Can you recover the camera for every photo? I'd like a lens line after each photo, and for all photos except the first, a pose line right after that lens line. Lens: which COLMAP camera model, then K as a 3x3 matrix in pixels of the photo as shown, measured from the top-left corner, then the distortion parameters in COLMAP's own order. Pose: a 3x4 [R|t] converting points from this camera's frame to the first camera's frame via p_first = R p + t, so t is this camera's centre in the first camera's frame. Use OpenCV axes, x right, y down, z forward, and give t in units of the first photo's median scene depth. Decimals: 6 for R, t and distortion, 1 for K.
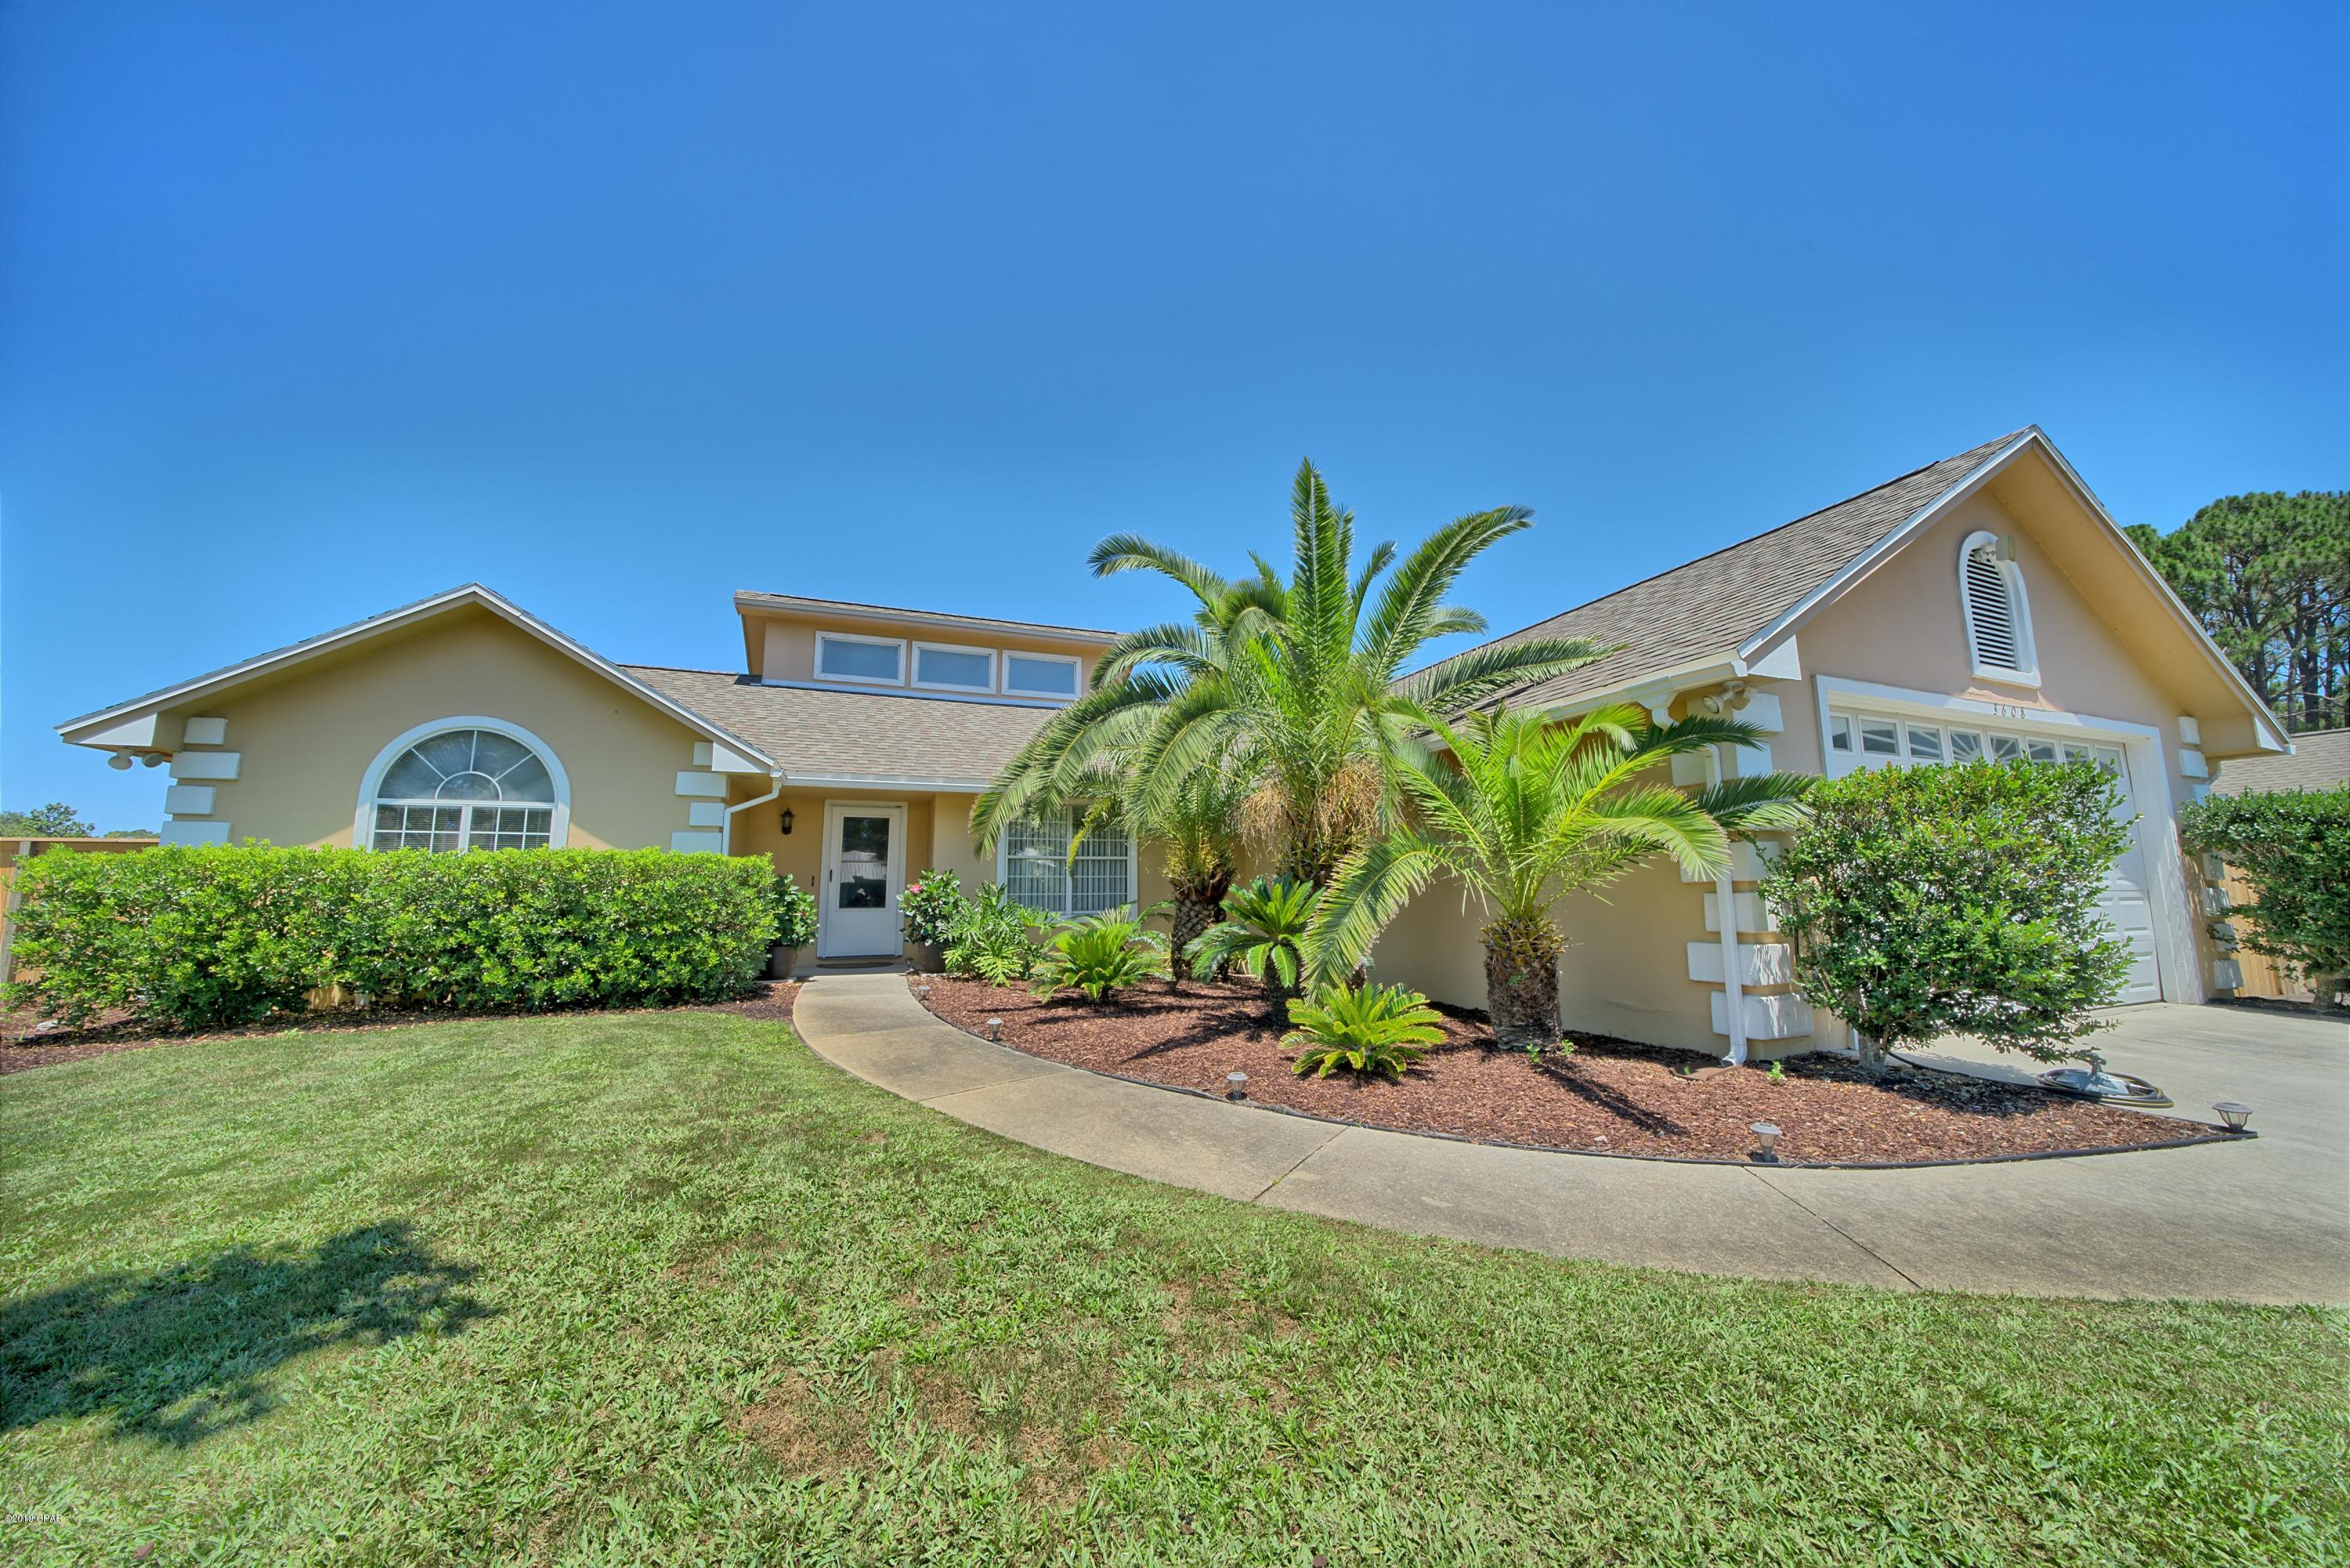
lens RADIAL K [[810.2, 0, 1167.0], [0, 810.2, 782.7], [0, 0, 1]] dist [-0.026756, 0.003238]
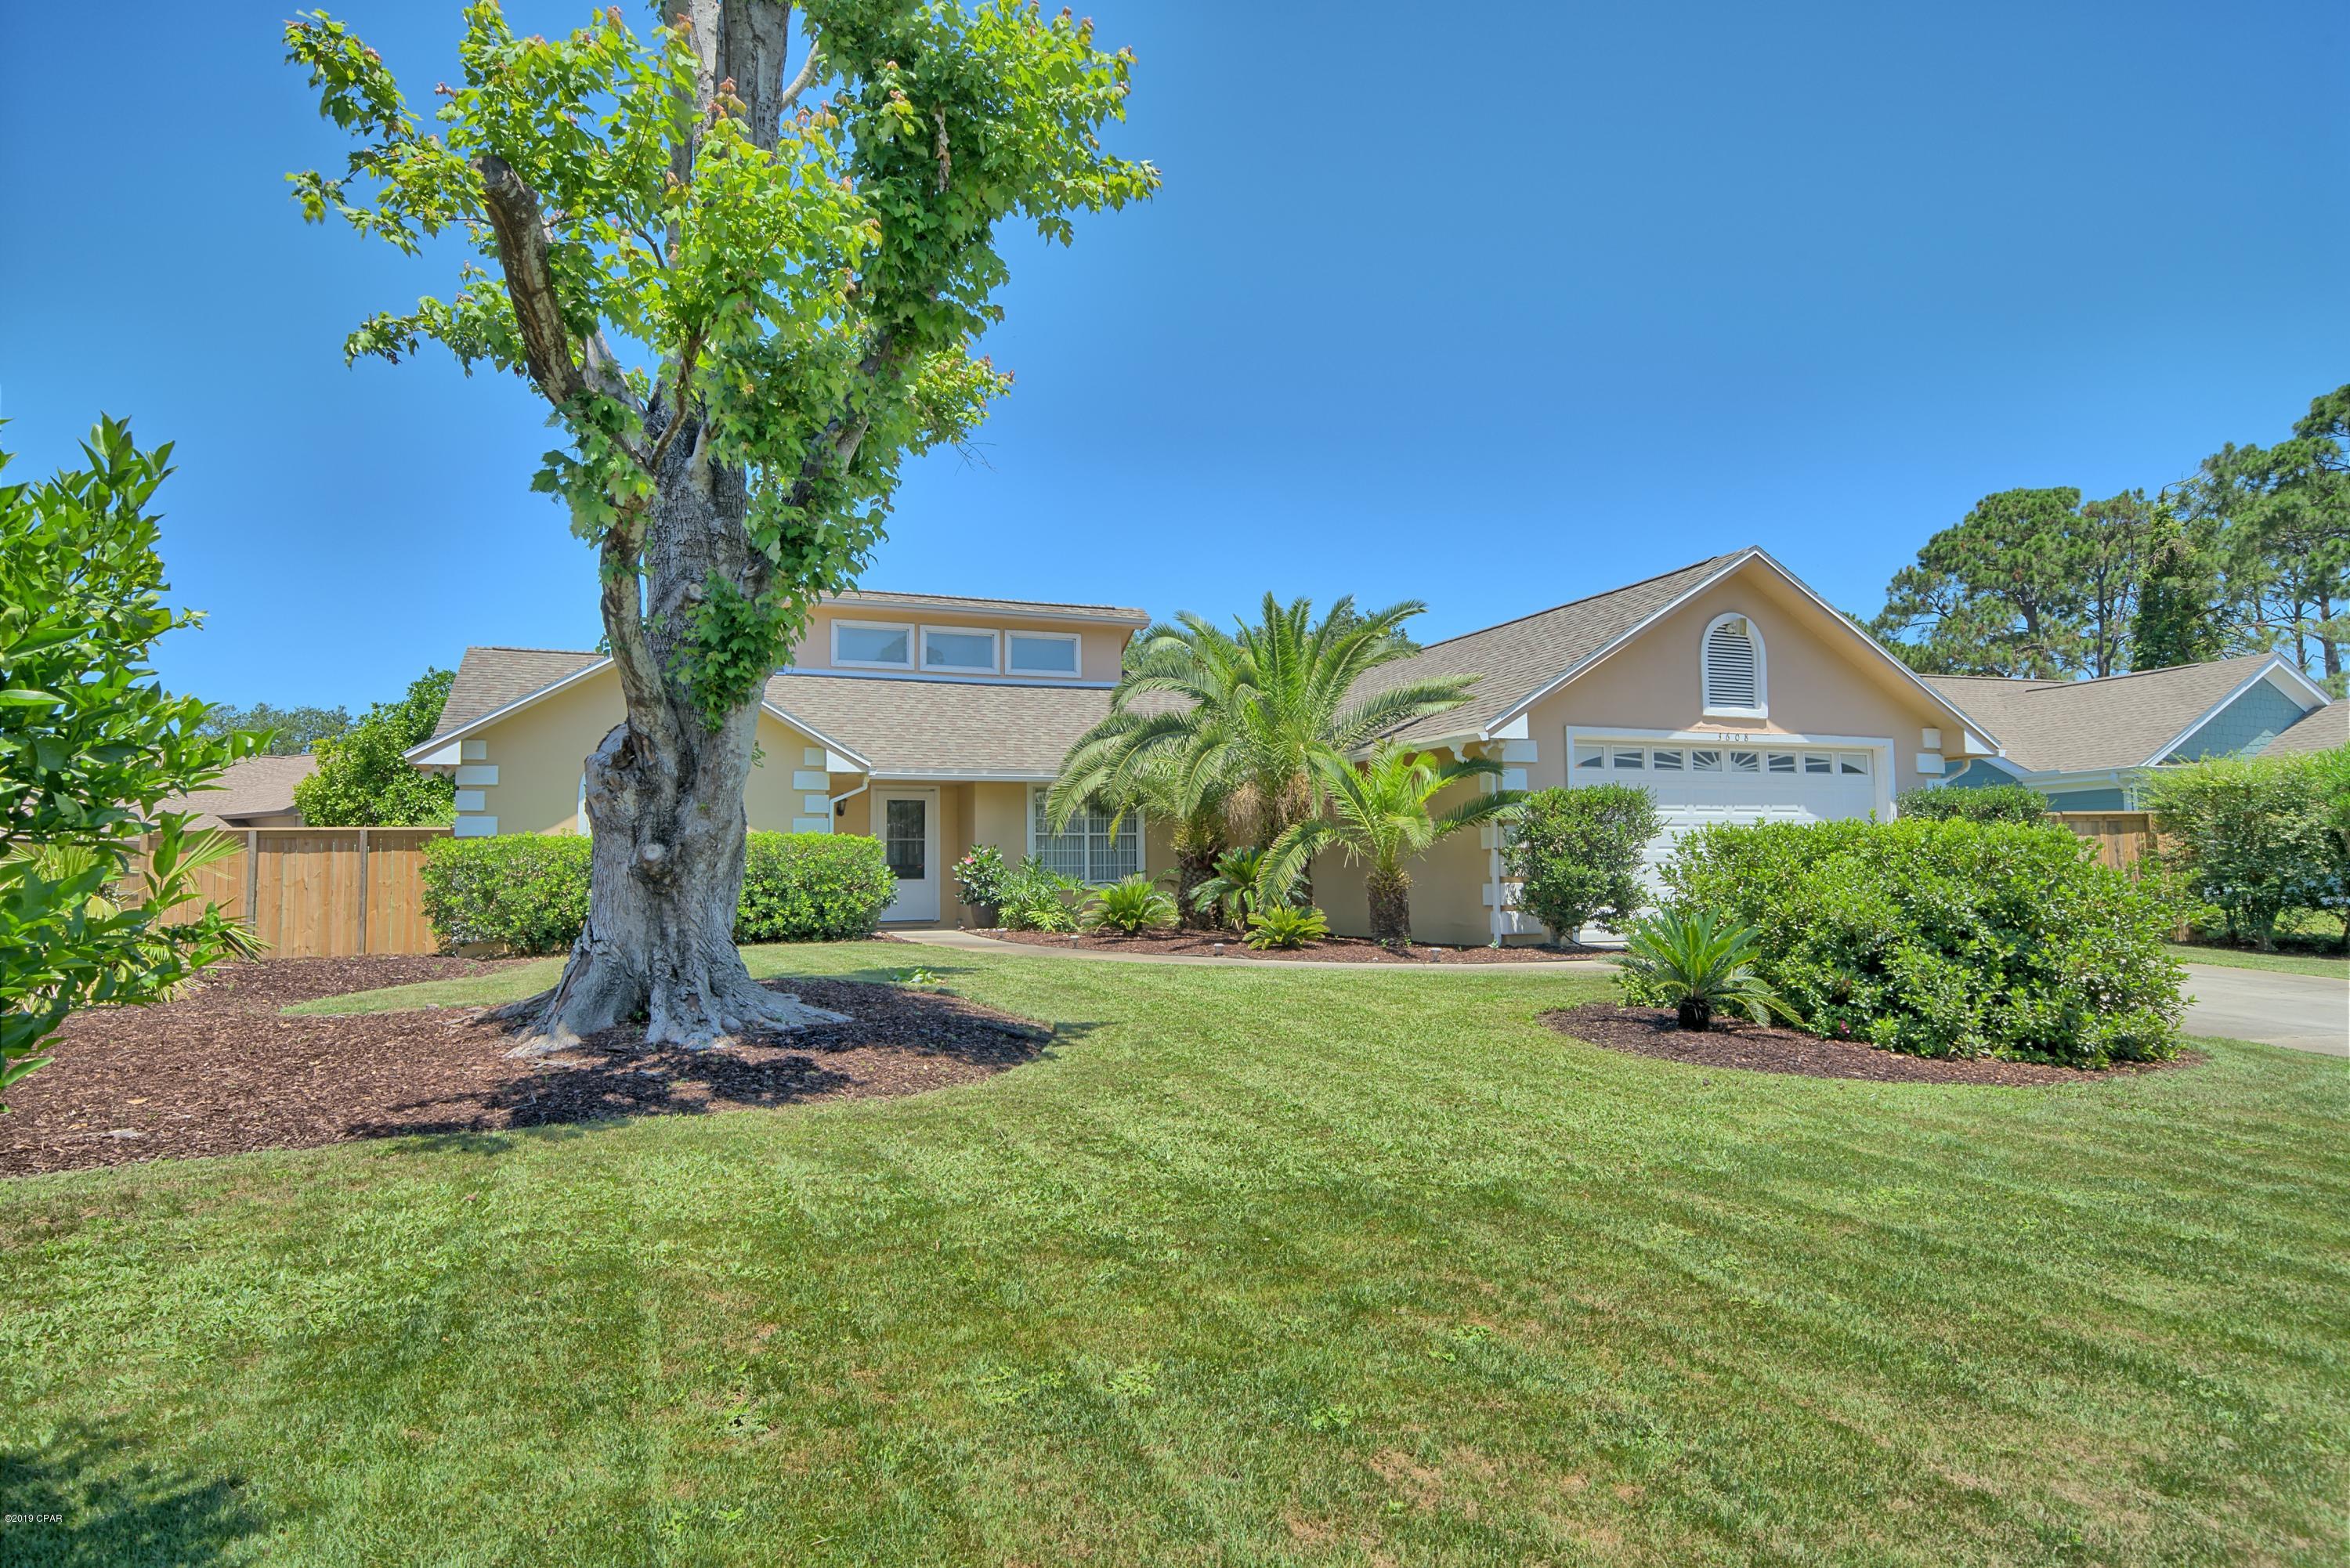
lens RADIAL K [[1419.9, 0, 1175.0], [0, 1419.9, 784.0], [0, 0, 1]] dist [0.002292, 0.000244]
pose [[0.999741, -0.006149, 0.021924, -0.058592], [0.004743, 0.997962, 0.063630, -0.161689], [-0.022270, -0.063509, 0.997733, -1.539288]]
